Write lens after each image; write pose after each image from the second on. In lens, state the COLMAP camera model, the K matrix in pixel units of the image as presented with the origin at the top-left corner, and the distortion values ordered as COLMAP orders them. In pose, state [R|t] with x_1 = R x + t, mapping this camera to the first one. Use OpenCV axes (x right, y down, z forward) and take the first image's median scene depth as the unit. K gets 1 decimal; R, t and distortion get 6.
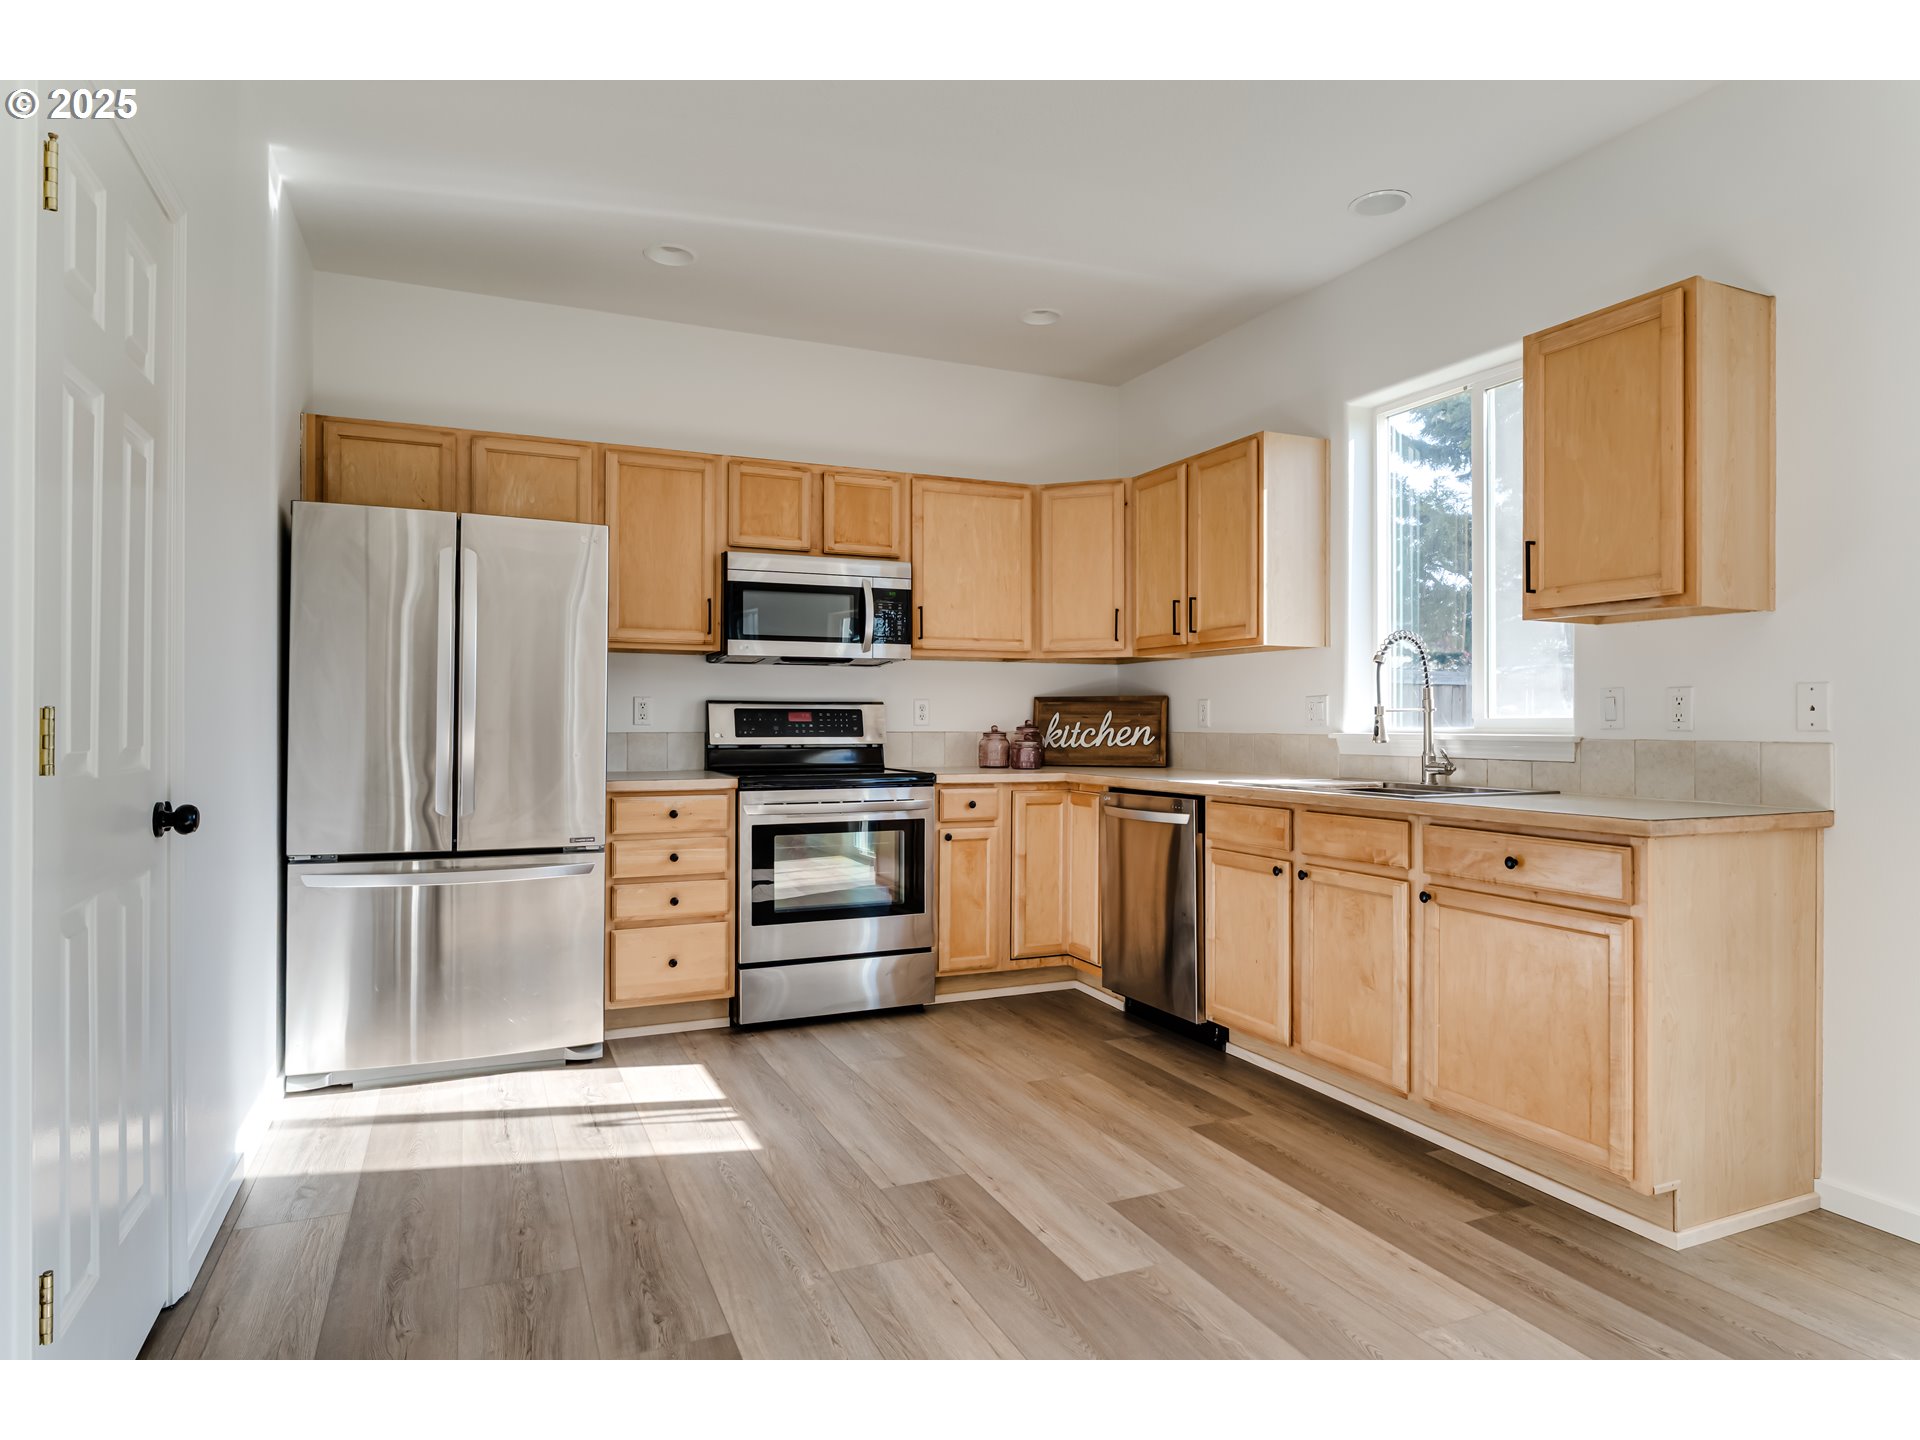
lens RADIAL K [[1112.7, 0, 957.6], [0, 1112.7, 718.6], [0, 0, 1]] dist [-0.003353, 0.001320]
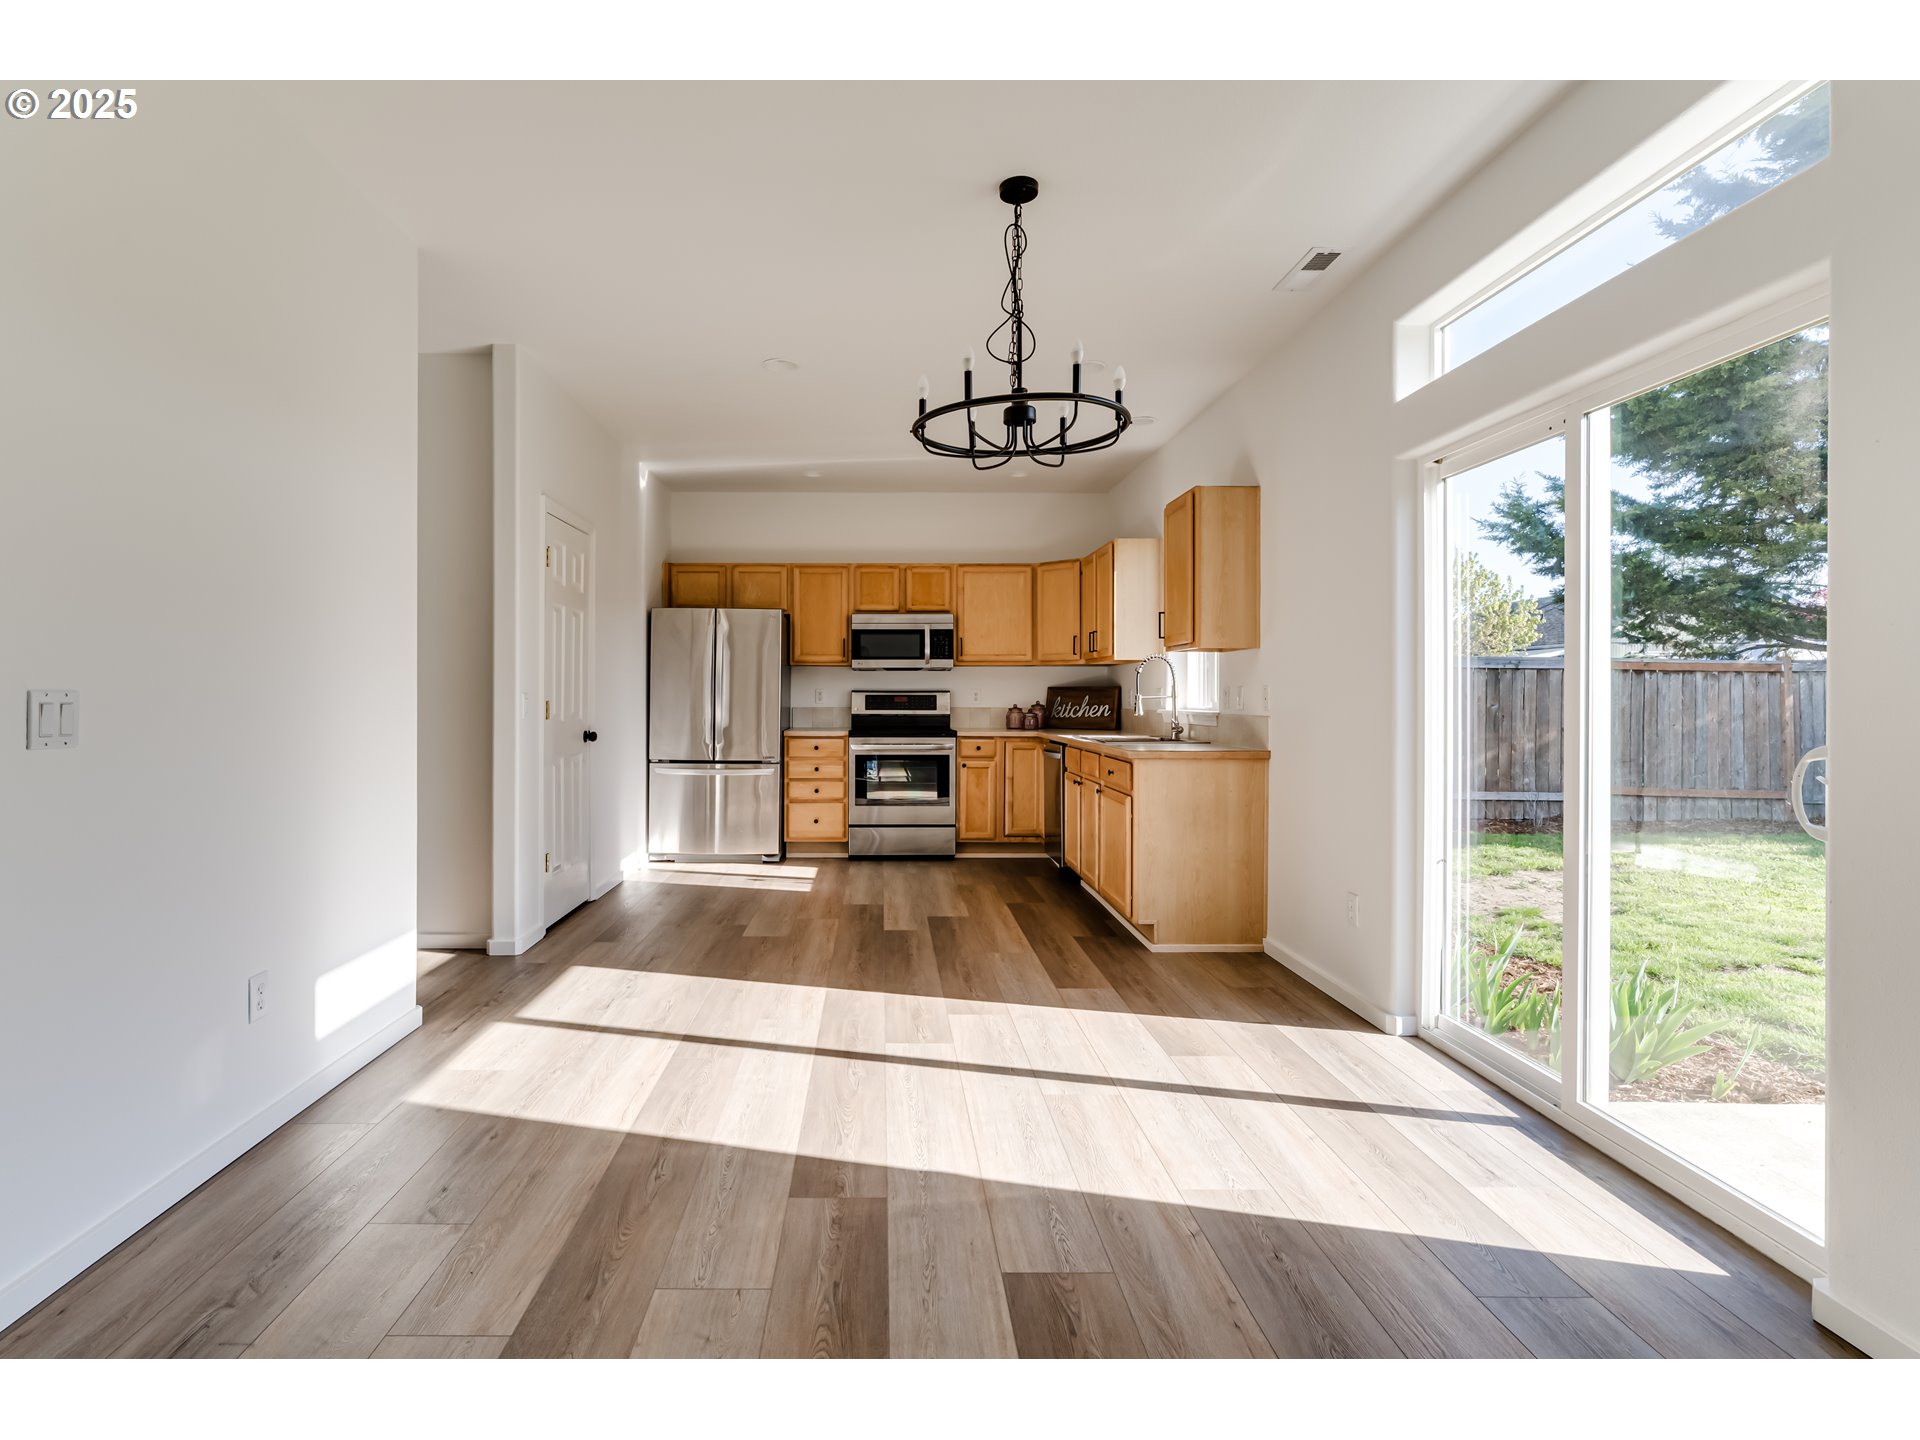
lens RADIAL K [[959.5, 0, 876.2], [0, 959.5, 695.1], [0, 0, 1]] dist [-0.005405, 0.002183]
pose [[0.913029, -0.000555, -0.407895, 0.549097], [0.001063, 0.999999, 0.001019, -0.012037], [0.407894, -0.001364, 0.913028, -0.544228]]
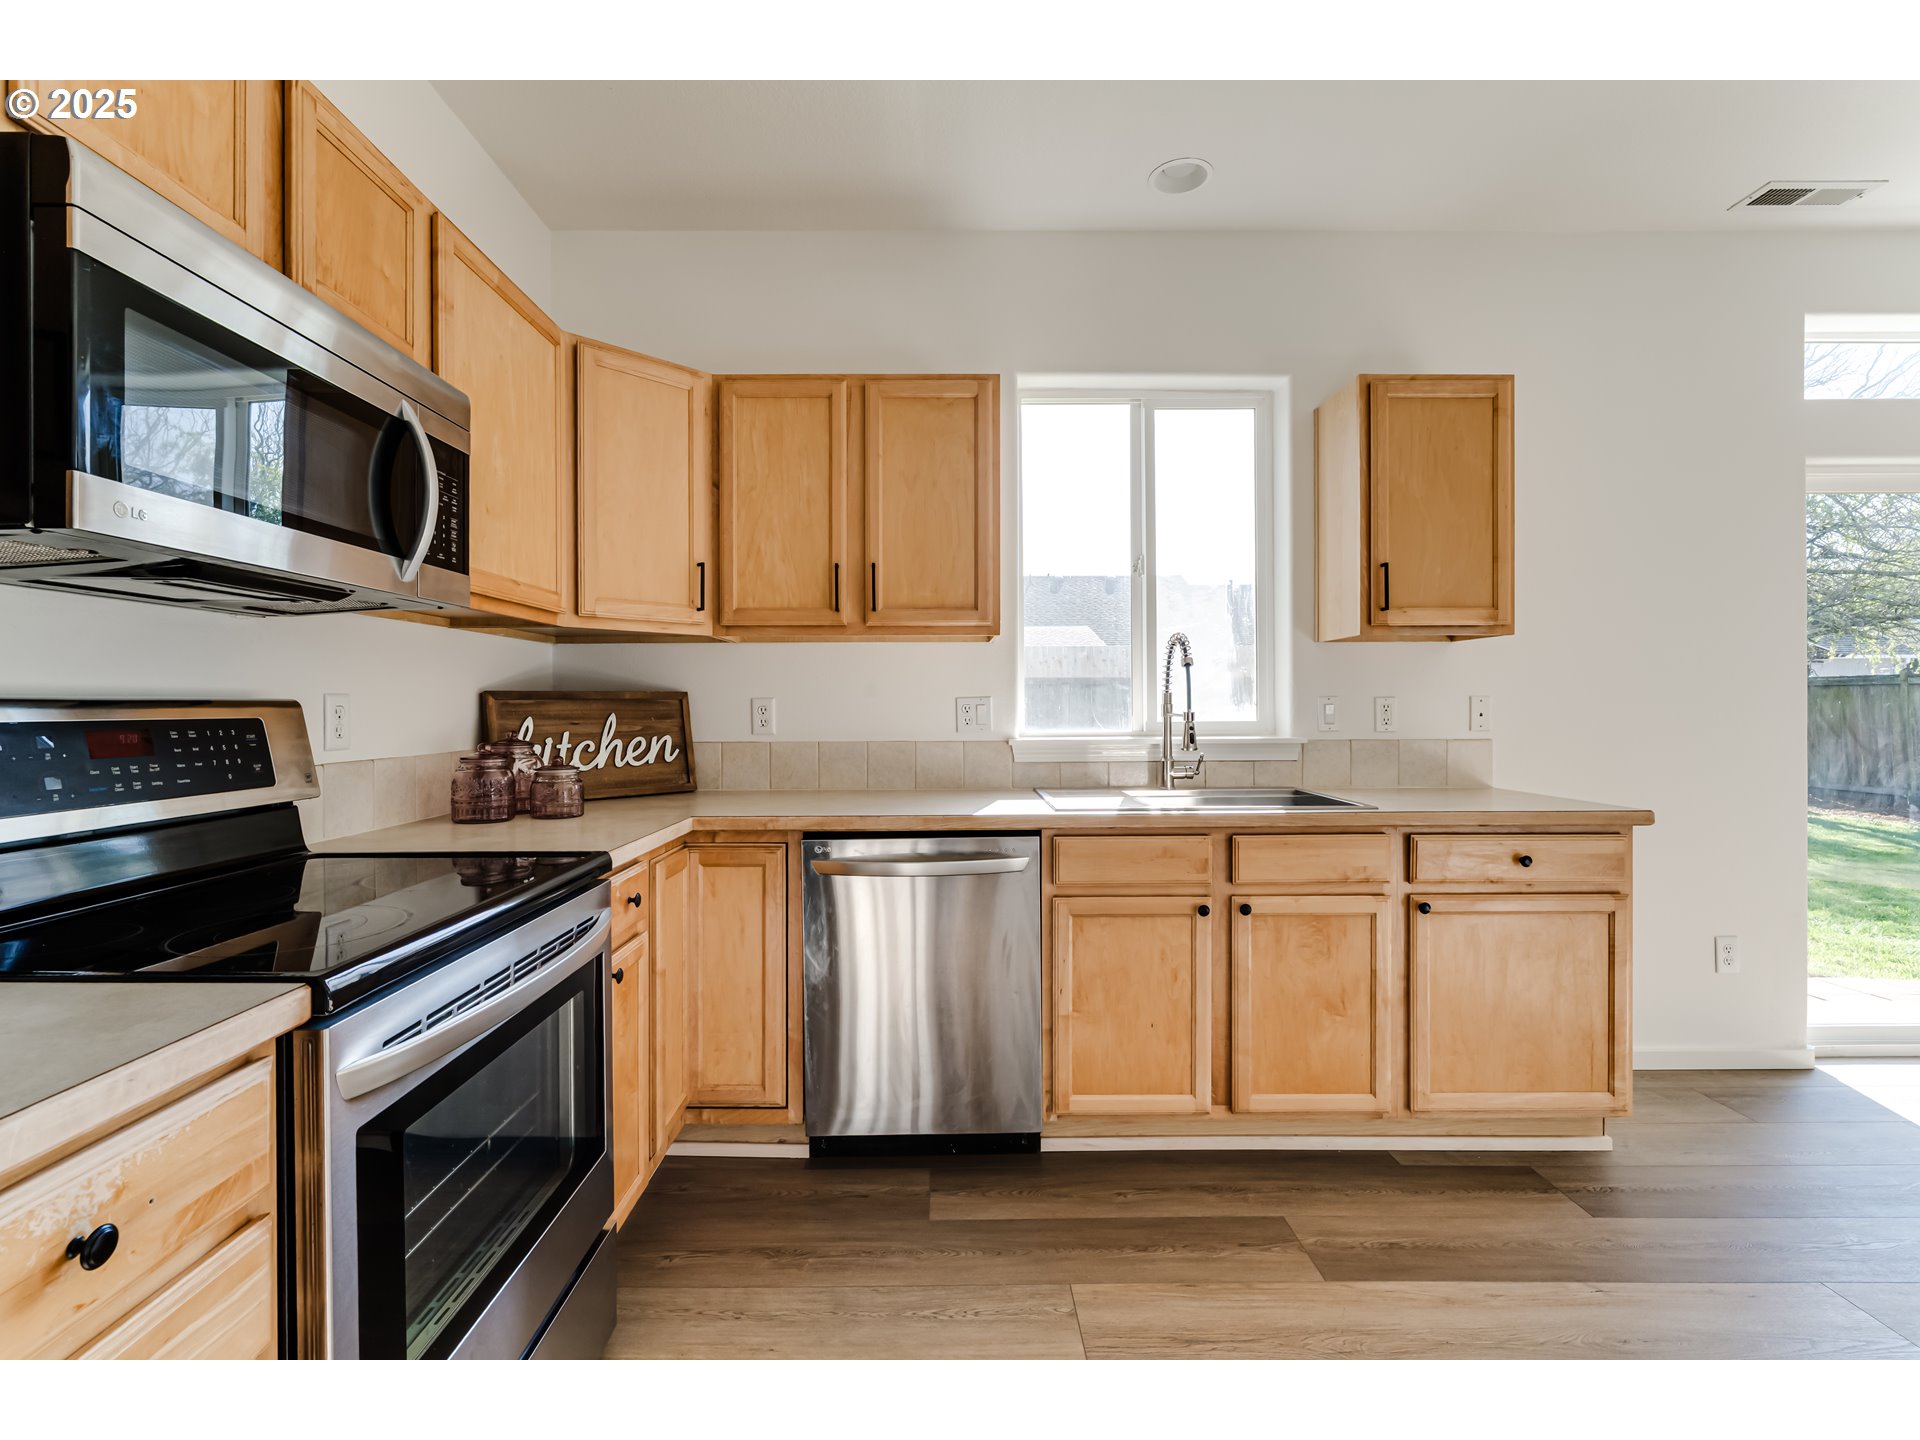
lens RADIAL K [[877.6, 0, 942.6], [0, 877.6, 708.6], [0, 0, 1]] dist [-0.004393, 0.000093]
pose [[0.406764, -0.005808, 0.913515, -0.334138], [0.001970, 0.999983, 0.005480, -0.015919], [-0.913531, -0.000430, 0.406768, 0.771612]]
